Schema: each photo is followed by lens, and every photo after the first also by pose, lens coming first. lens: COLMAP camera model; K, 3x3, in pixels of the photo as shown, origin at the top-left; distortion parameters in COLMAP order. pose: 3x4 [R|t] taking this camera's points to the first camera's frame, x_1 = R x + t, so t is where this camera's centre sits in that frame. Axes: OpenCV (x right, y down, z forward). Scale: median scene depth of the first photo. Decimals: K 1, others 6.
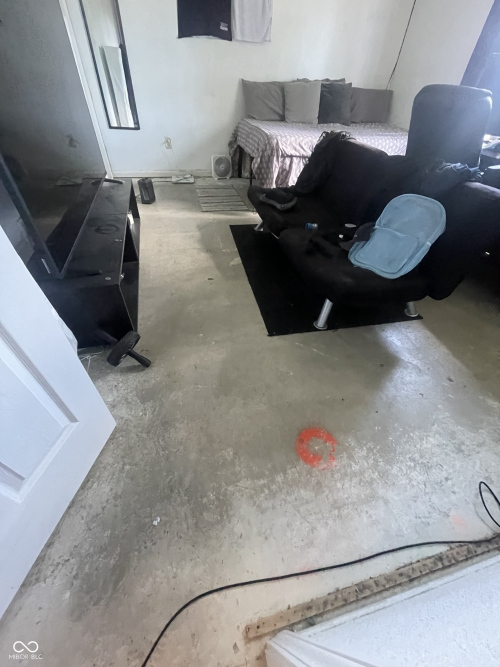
lens RADIAL K [[269.2, 0, 250.0], [0, 269.2, 333.5], [0, 0, 1]] dist [0.001319, 0.000269]
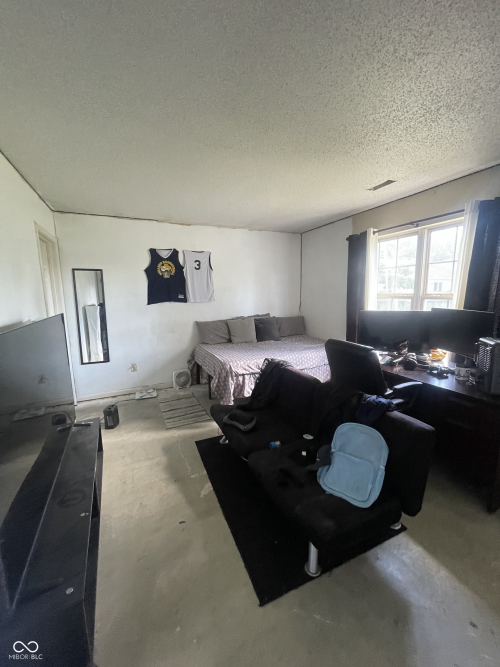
lens RADIAL K [[269.2, 0, 250.0], [0, 269.2, 333.5], [0, 0, 1]] dist [0.001319, 0.000269]
pose [[0.978664, -0.090469, 0.184479, -0.022742], [0.179510, 0.813299, -0.553463, -0.128140], [-0.099965, 0.574770, 0.812186, -0.096793]]
